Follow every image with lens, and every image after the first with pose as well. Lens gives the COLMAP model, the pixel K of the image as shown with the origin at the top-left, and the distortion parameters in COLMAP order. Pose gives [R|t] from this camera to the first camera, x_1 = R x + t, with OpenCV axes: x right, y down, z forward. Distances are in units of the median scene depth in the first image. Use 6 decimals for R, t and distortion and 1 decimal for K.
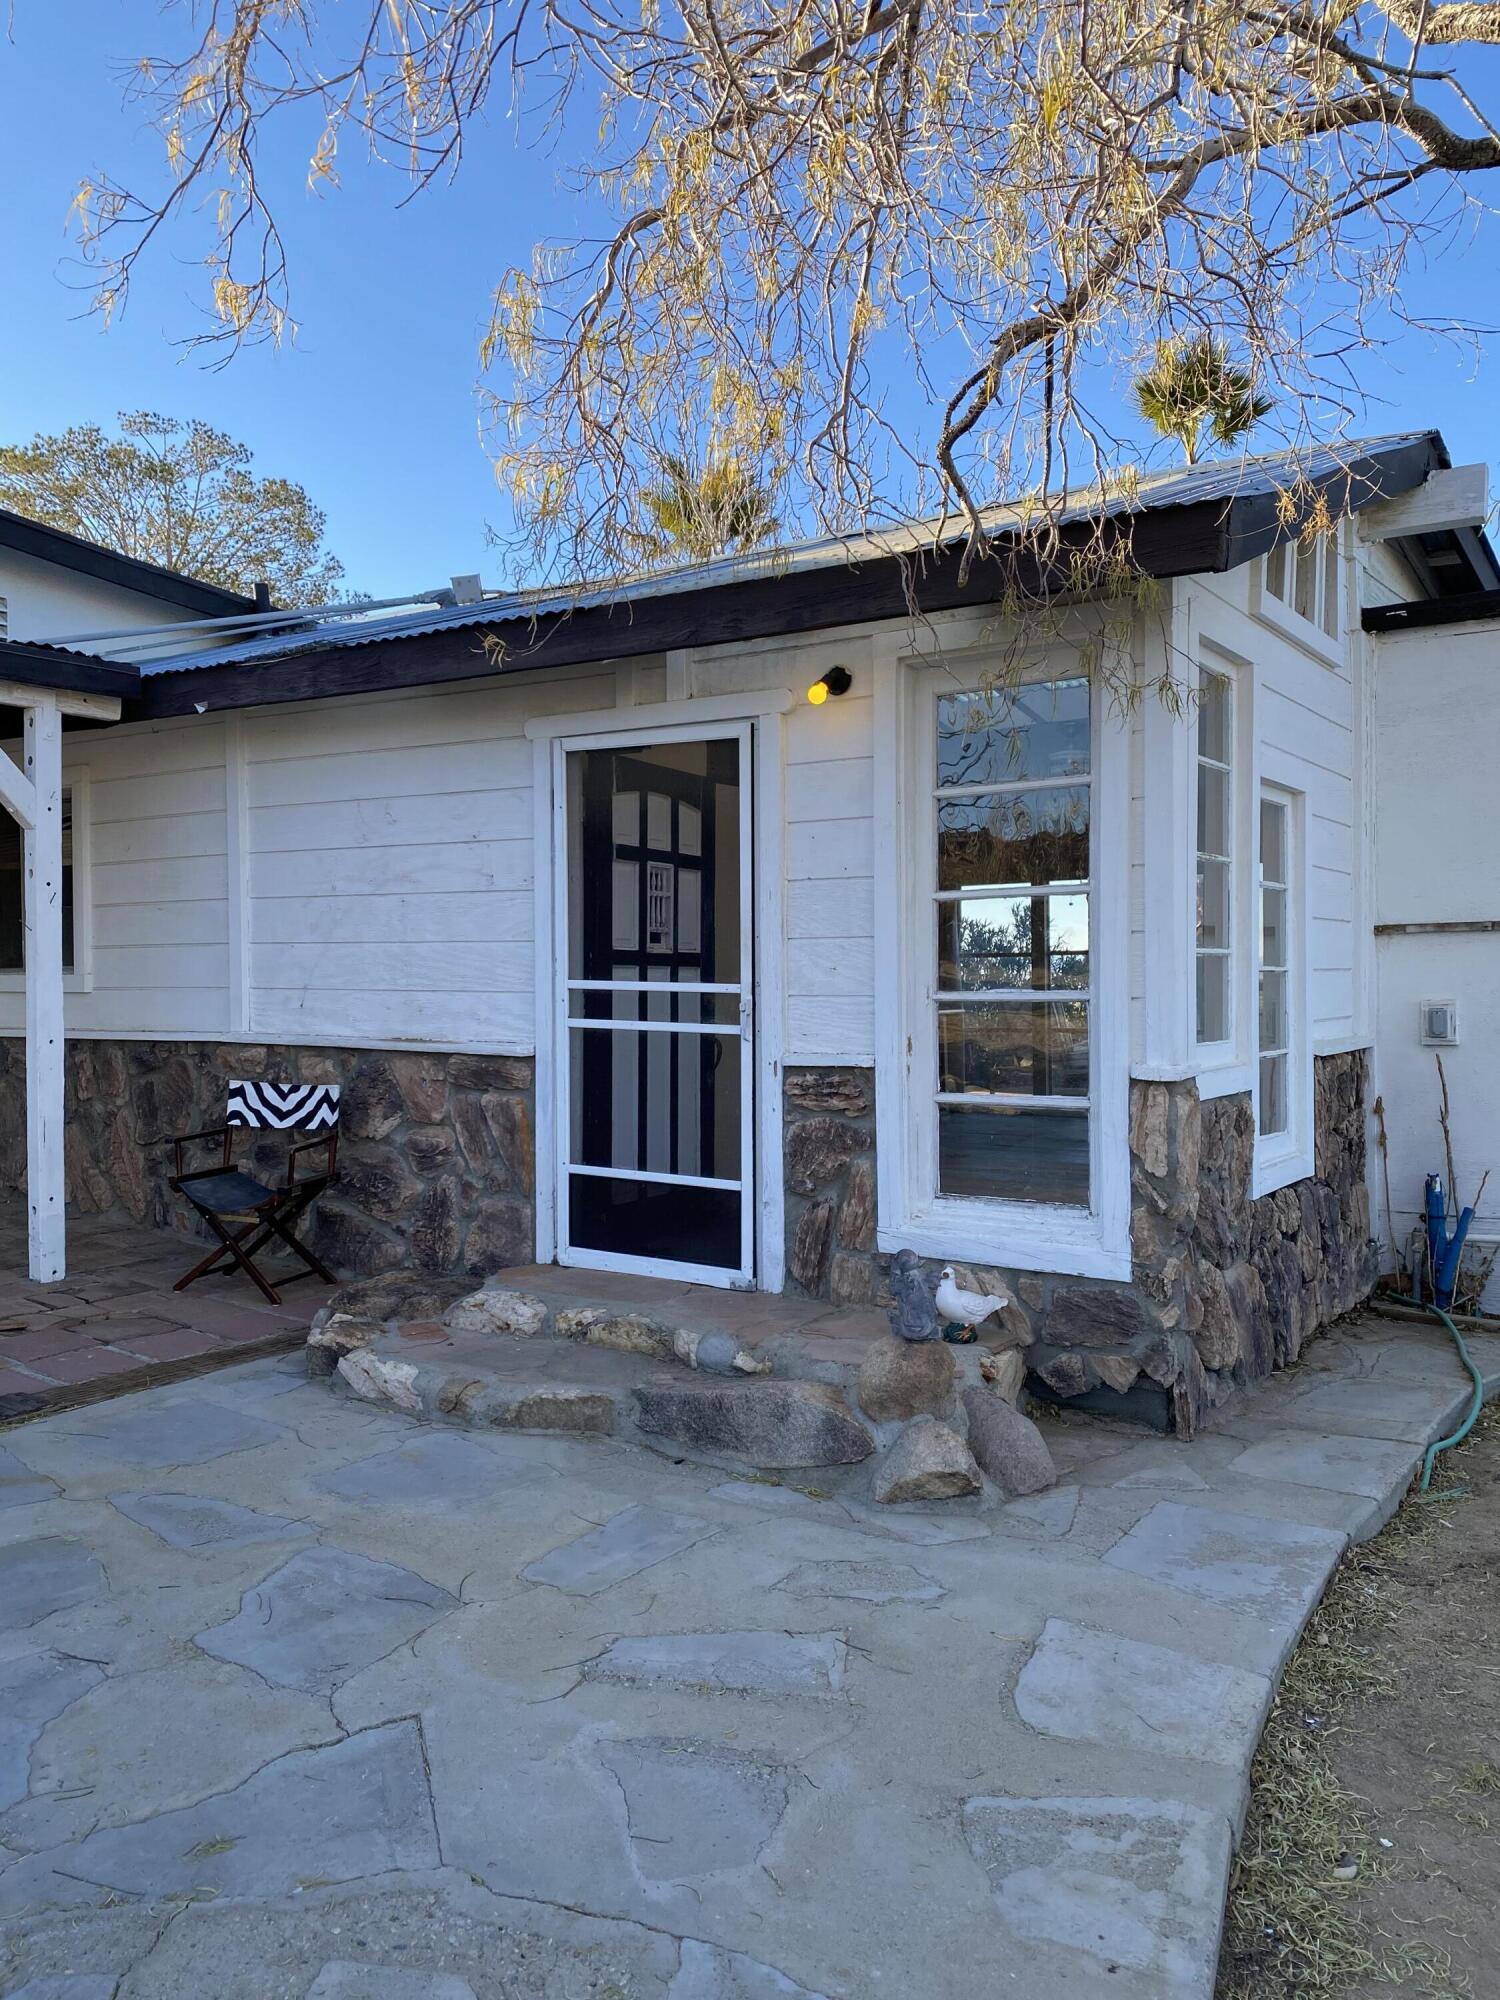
lens RADIAL K [[1551.8, 0, 756.9], [0, 1551.8, 995.5], [0, 0, 1]] dist [0.138021, -0.005657]
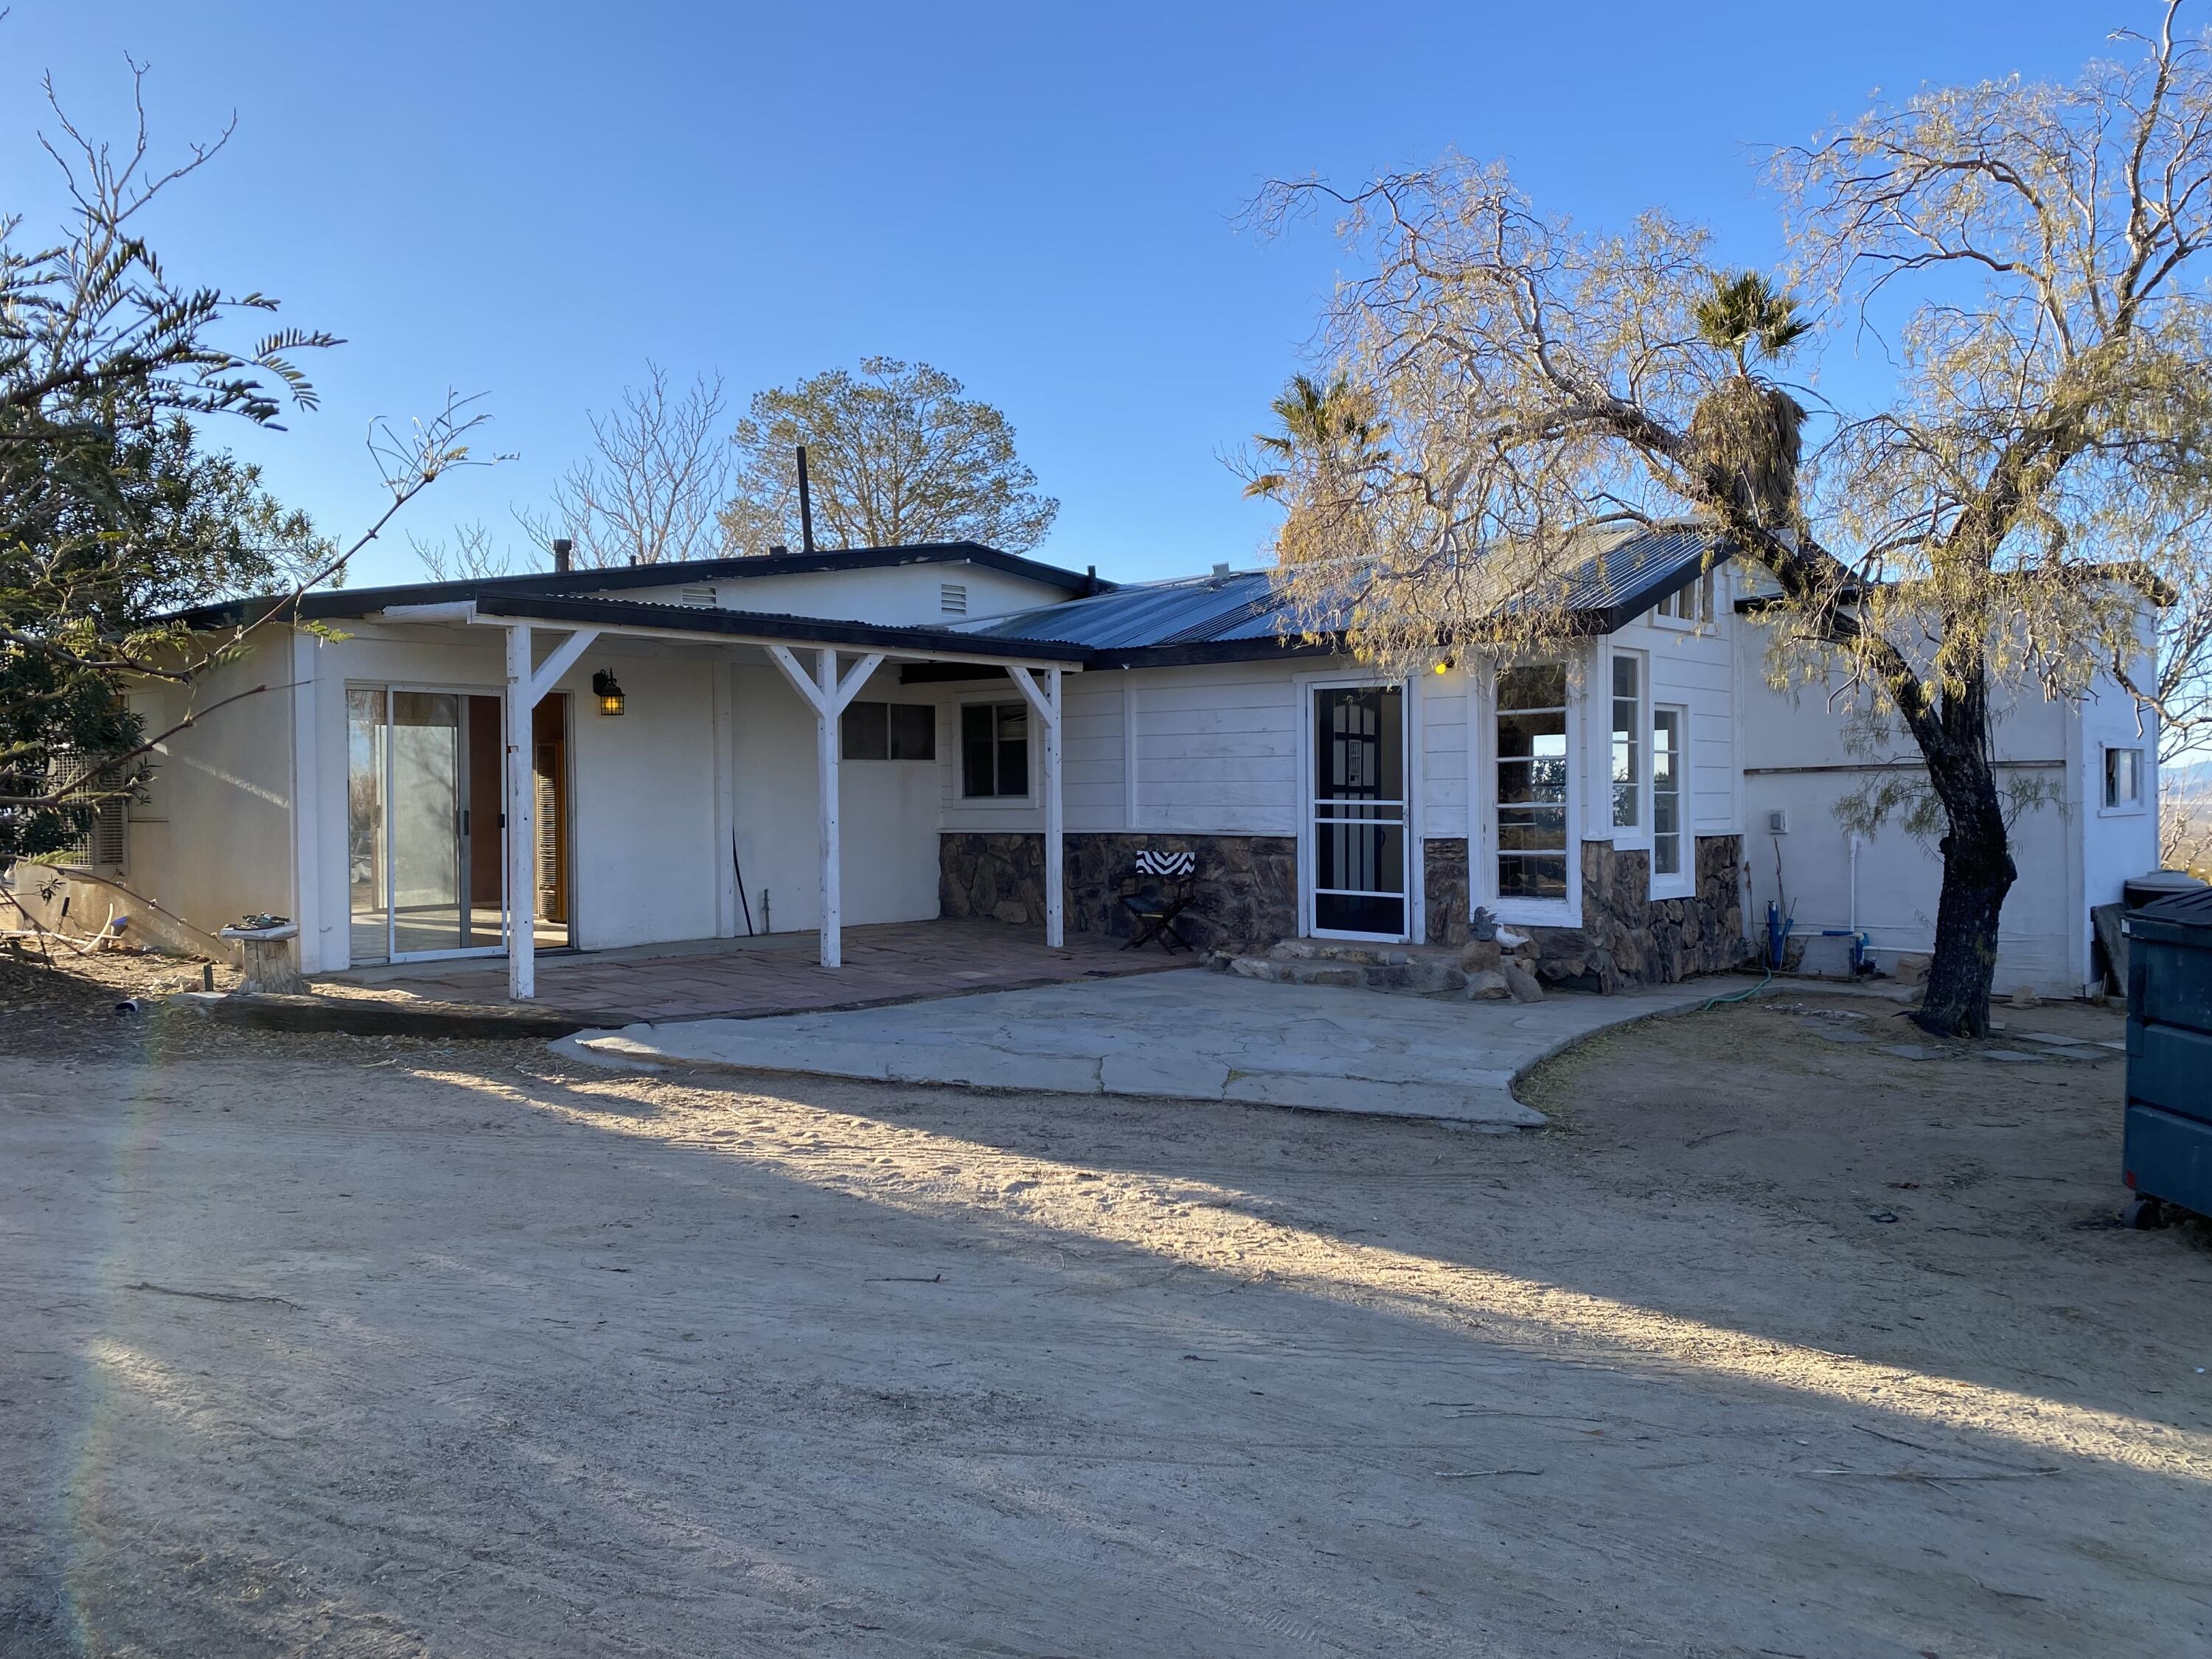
lens RADIAL K [[1716.2, 0, 1102.9], [0, 1716.2, 812.8], [0, 0, 1]] dist [0.138021, -0.005657]
pose [[0.990917, -0.001808, -0.134465, -0.093525], [0.000785, 0.999970, -0.007661, 0.024915], [0.134475, 0.007486, 0.990889, -1.298541]]
